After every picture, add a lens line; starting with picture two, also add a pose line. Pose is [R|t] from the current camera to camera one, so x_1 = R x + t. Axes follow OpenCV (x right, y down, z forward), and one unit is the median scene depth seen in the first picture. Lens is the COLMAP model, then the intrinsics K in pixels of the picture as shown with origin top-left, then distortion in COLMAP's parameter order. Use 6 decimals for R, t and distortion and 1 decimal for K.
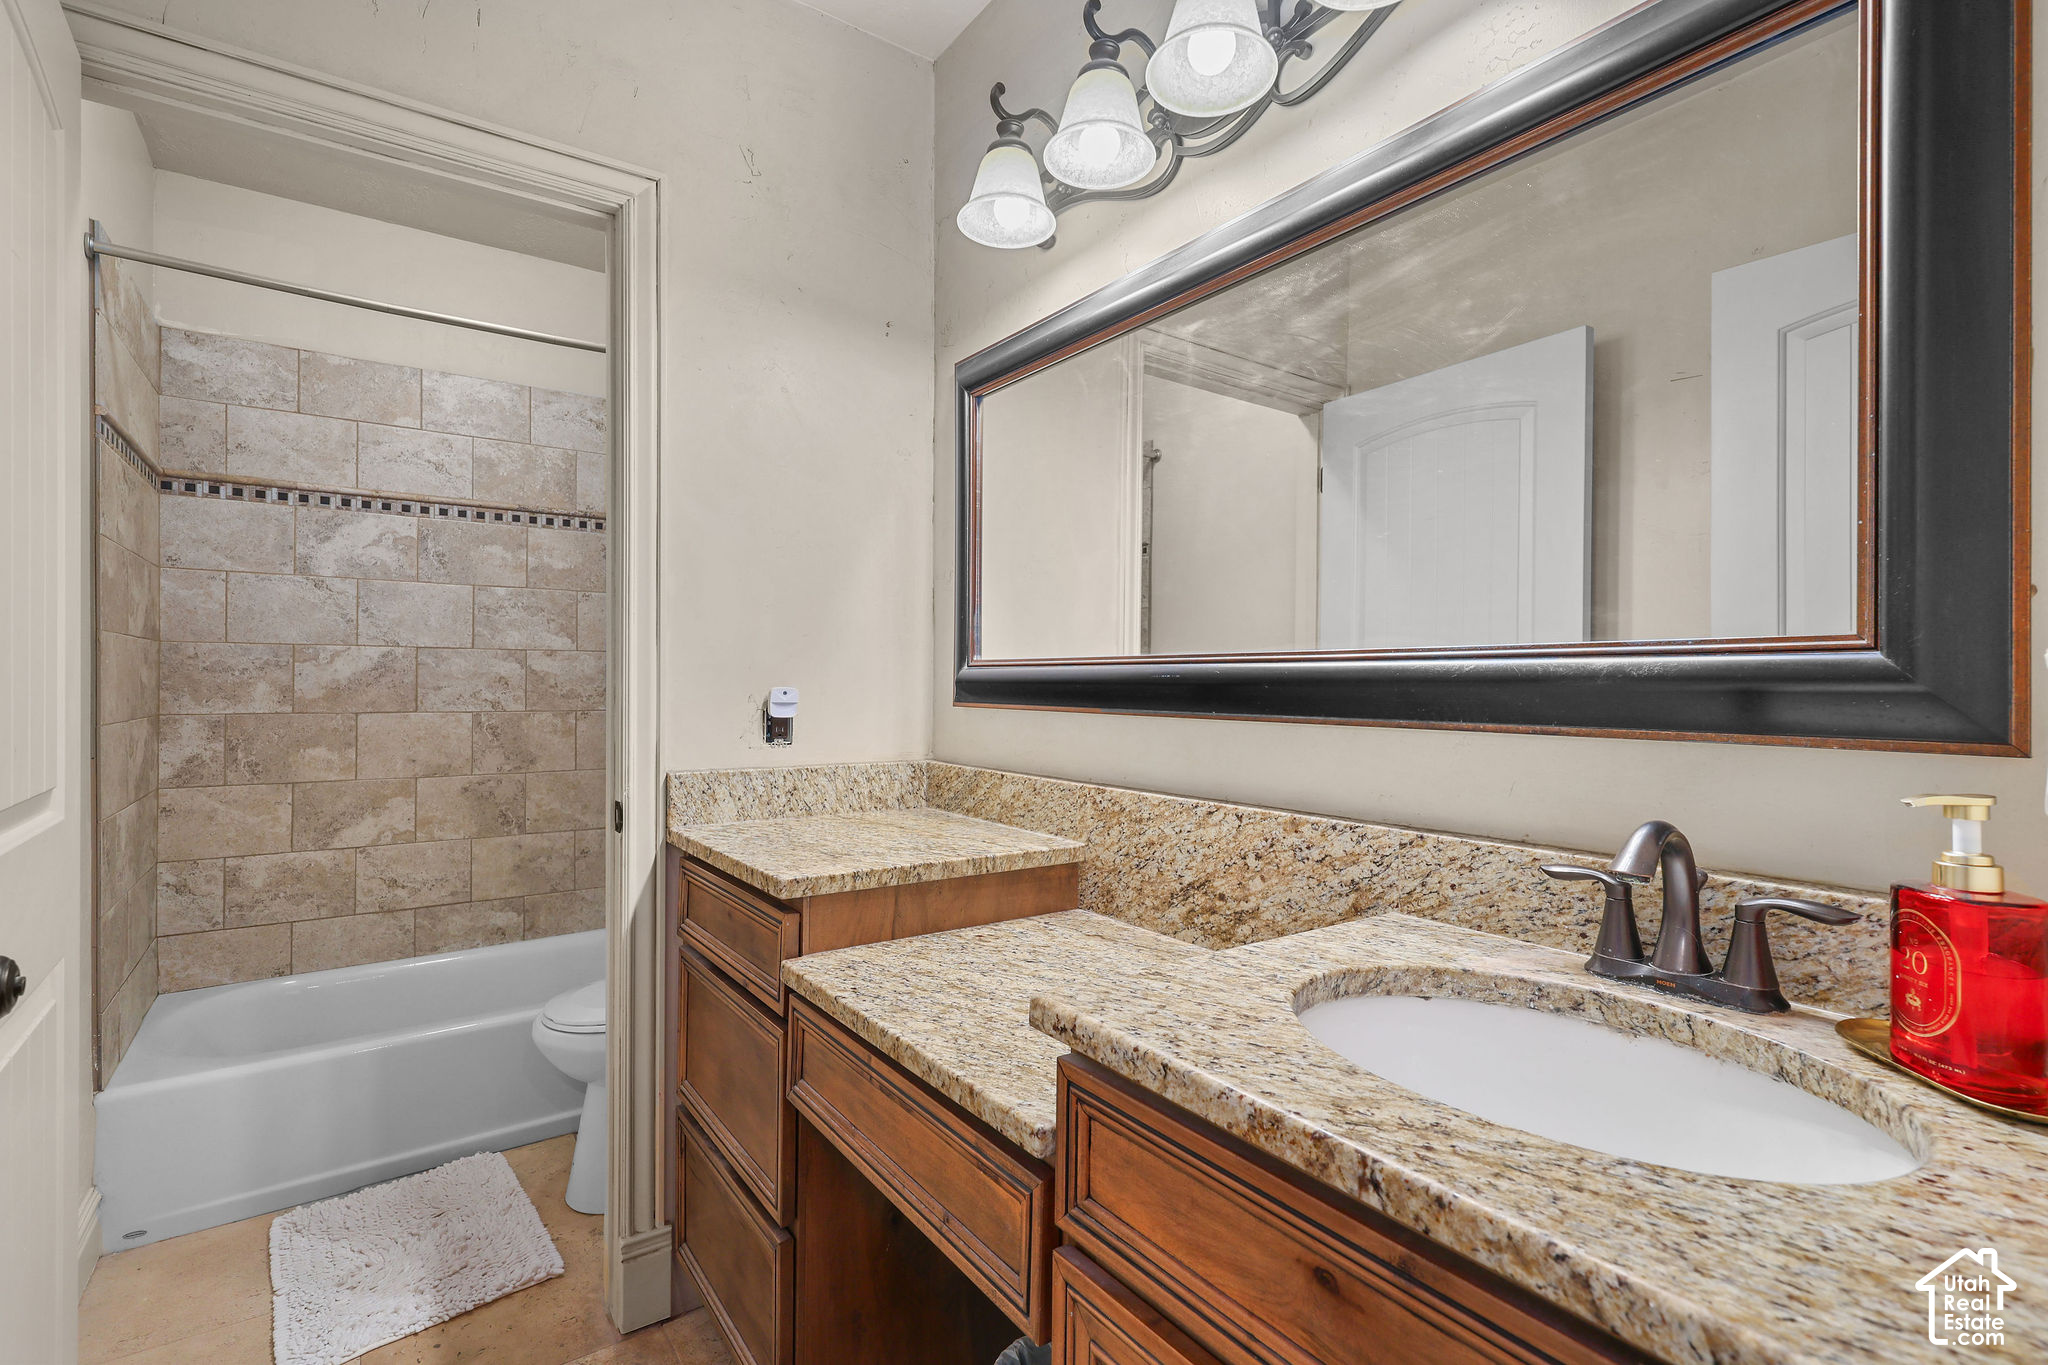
lens RADIAL K [[946.9, 0, 1023.0], [0, 946.9, 681.1], [0, 0, 1]] dist [-0.000840, 0.000110]
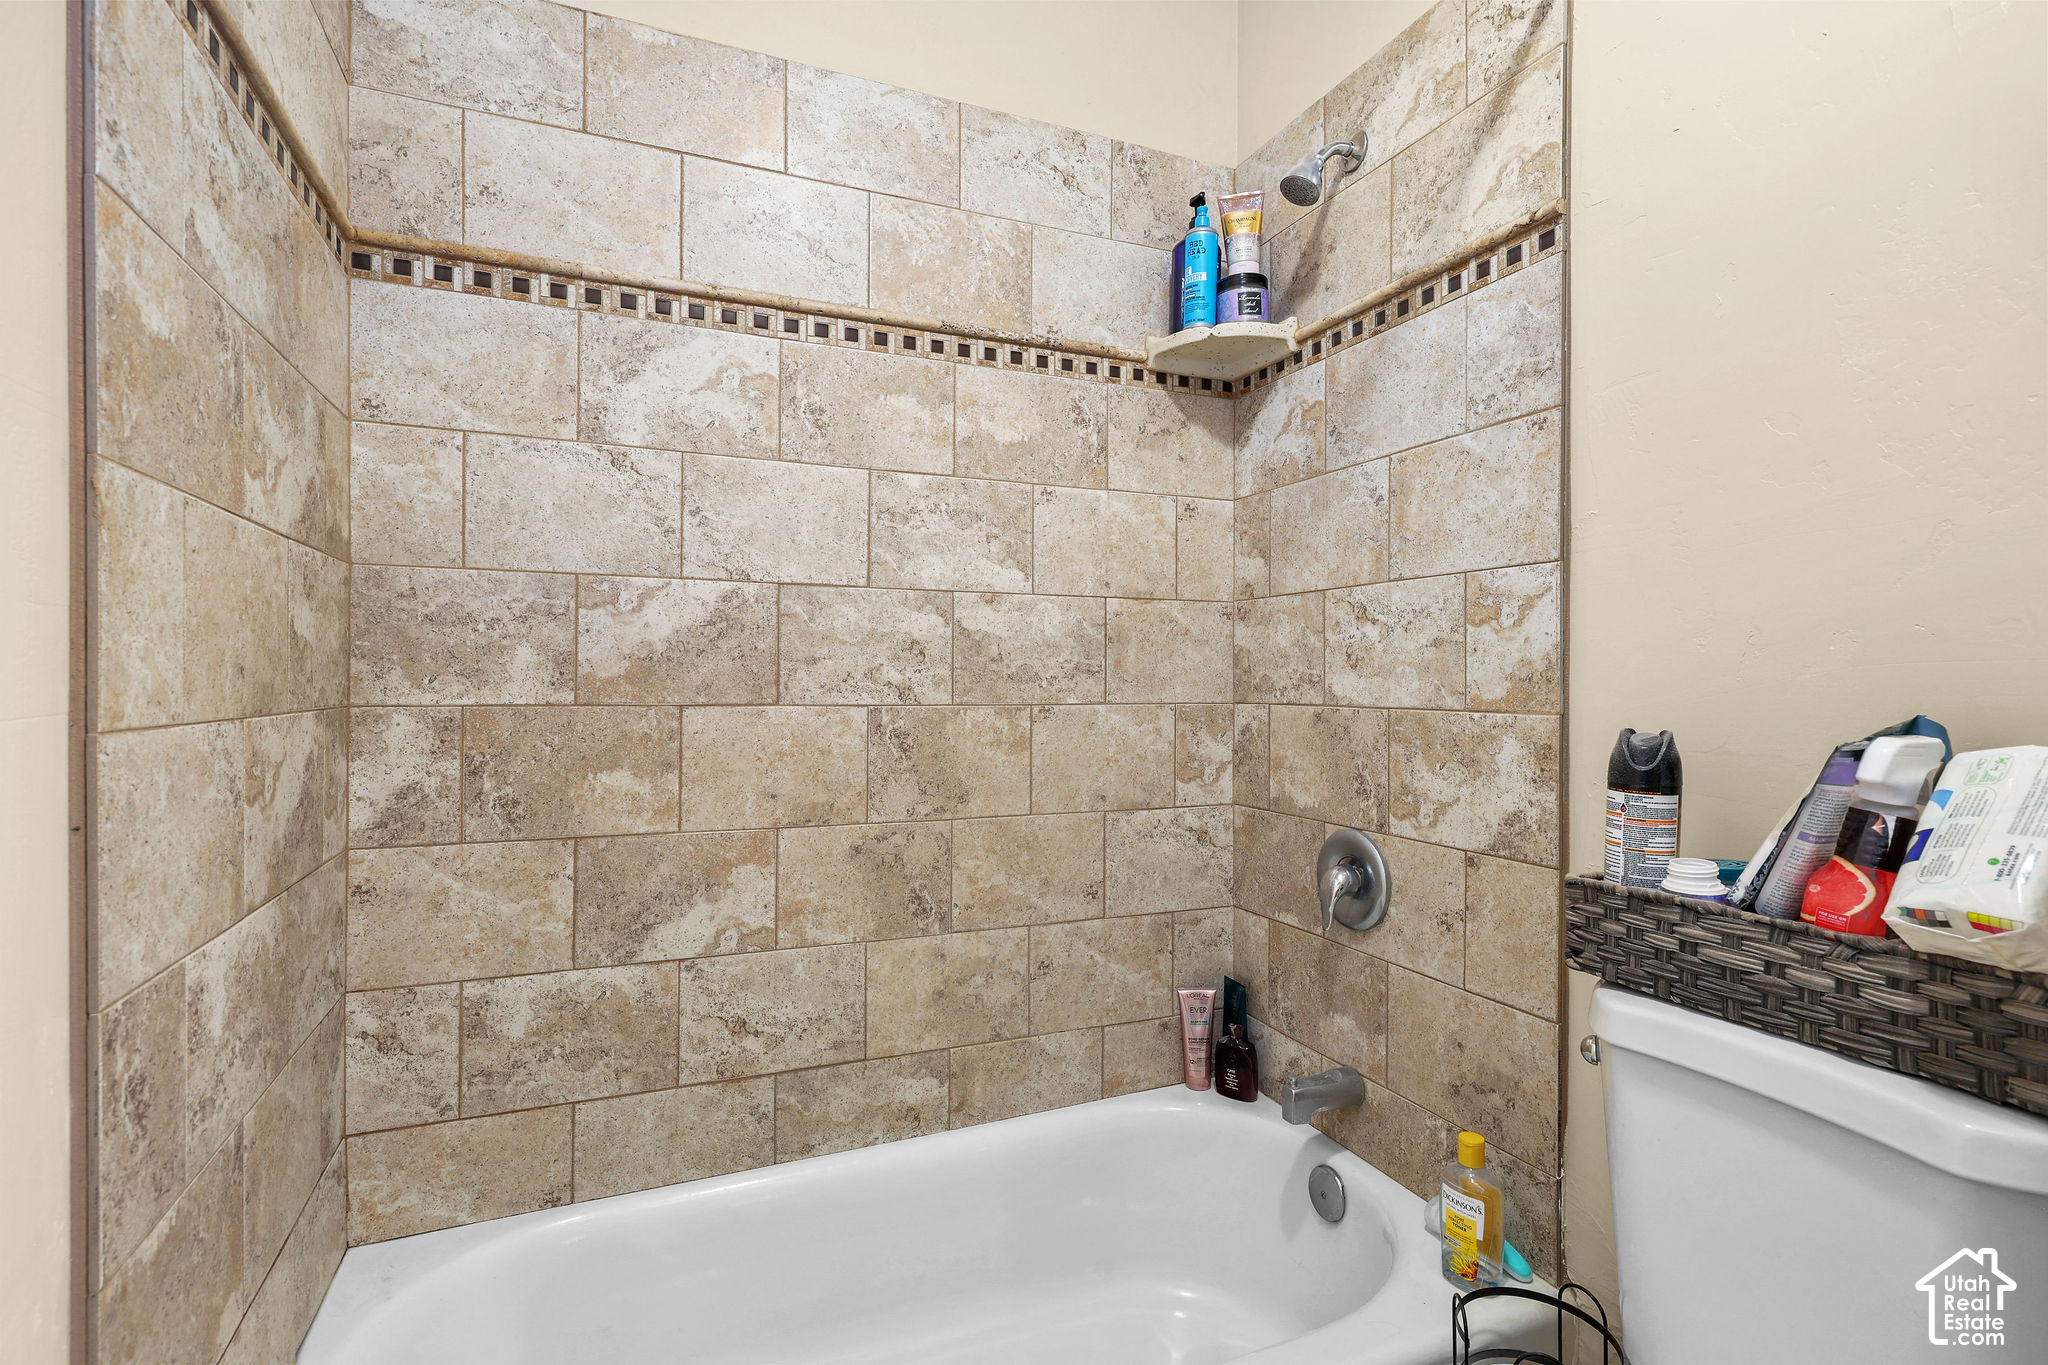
lens RADIAL K [[983.7, 0, 1026.1], [0, 983.7, 682.4], [0, 0, 1]] dist [0.001766, 0.000069]
pose [[0.975974, 0.002511, -0.217873, -0.400346], [-0.001705, 0.999991, 0.003892, 0.018431], [0.217881, -0.003427, 0.975969, 0.511223]]
